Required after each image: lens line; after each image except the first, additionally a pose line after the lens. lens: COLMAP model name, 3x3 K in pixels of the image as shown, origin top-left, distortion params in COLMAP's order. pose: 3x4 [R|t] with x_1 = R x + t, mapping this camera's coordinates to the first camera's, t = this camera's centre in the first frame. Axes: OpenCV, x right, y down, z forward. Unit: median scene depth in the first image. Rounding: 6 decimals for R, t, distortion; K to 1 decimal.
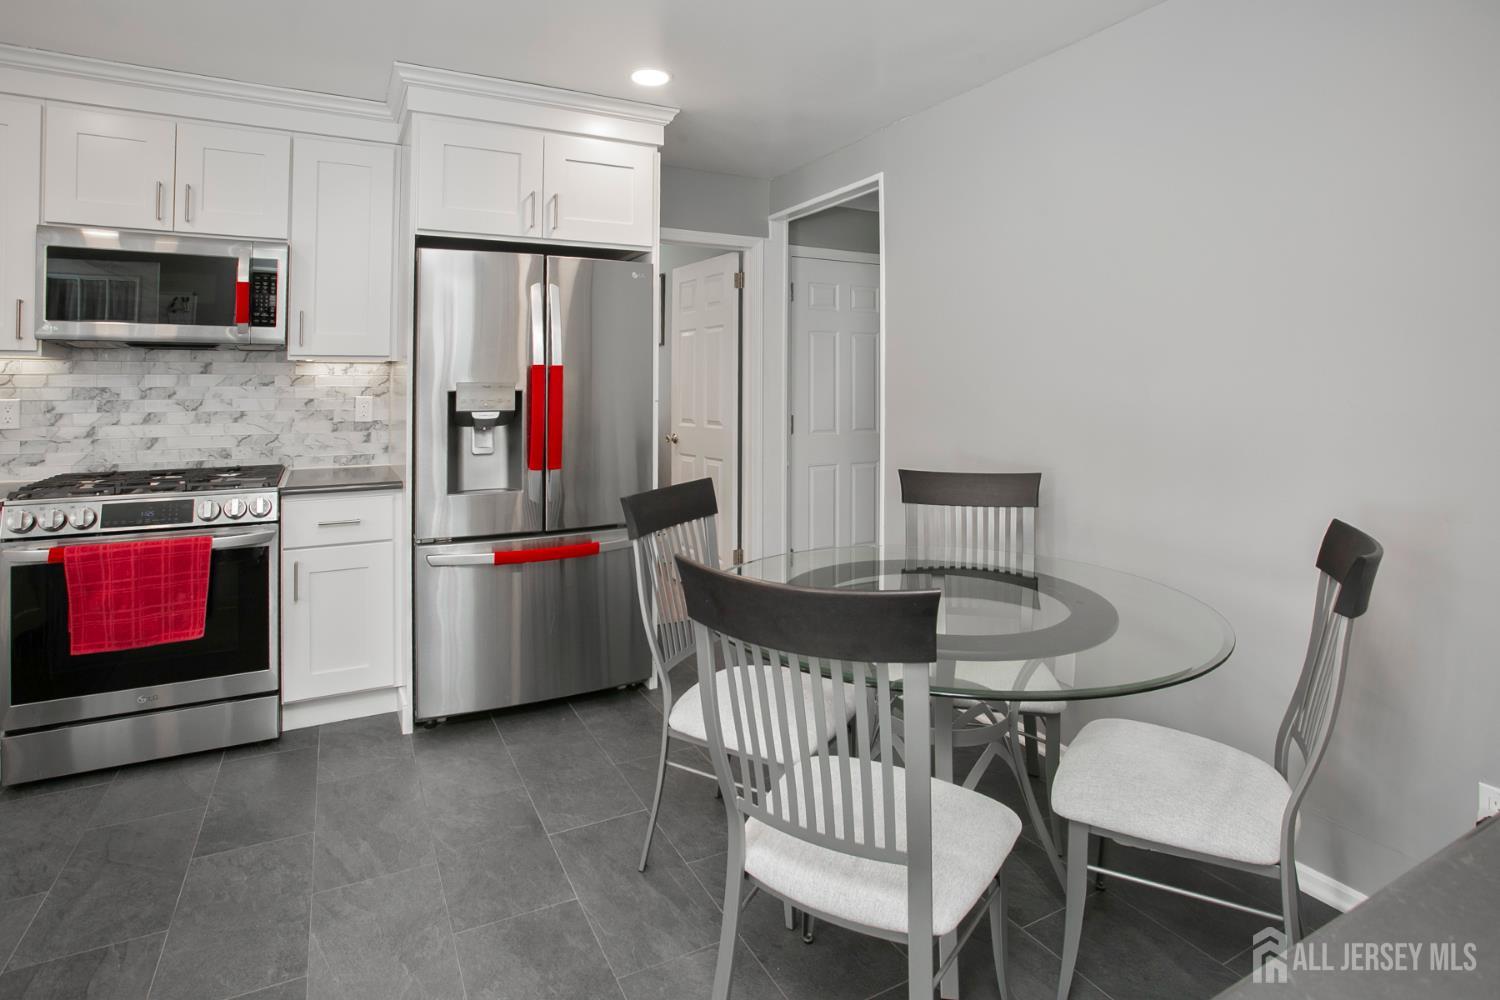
lens RADIAL K [[763.8, 0, 737.0], [0, 763.8, 382.8], [0, 0, 1]] dist [-0.021882, -0.000486]
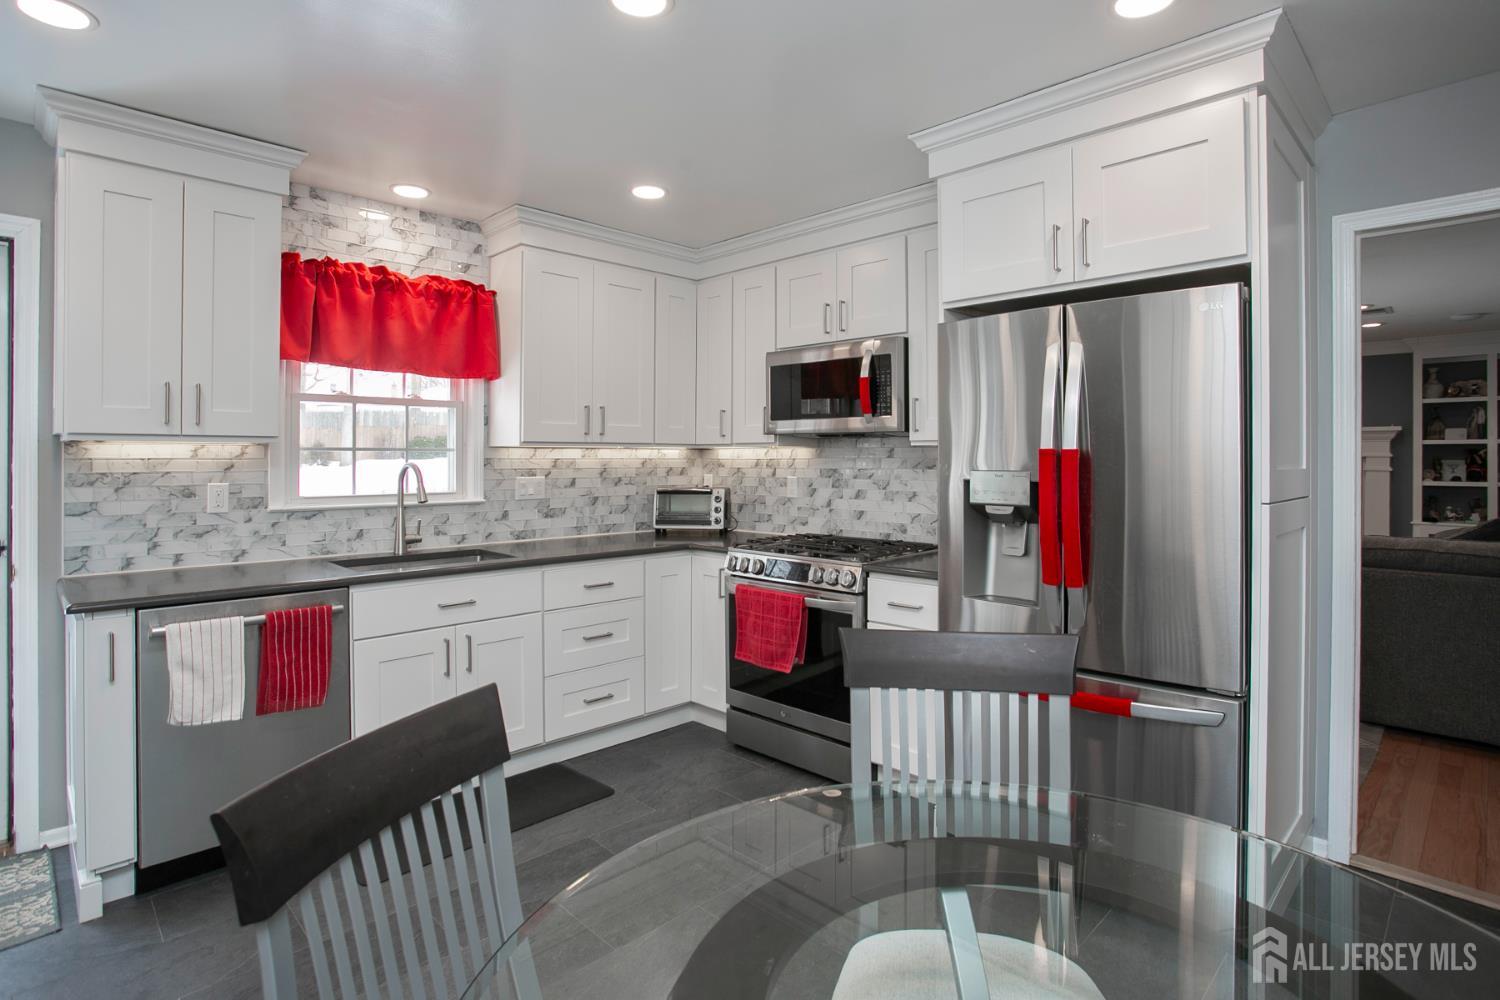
lens RADIAL K [[763.8, 0, 751.0], [0, 763.8, 443.9], [0, 0, 1]] dist [-0.021882, -0.000486]
pose [[0.322150, -0.016514, -0.946544, 0.356162], [-0.003072, 0.999824, -0.018489, -0.012154], [0.946684, 0.008864, 0.322043, 0.456138]]
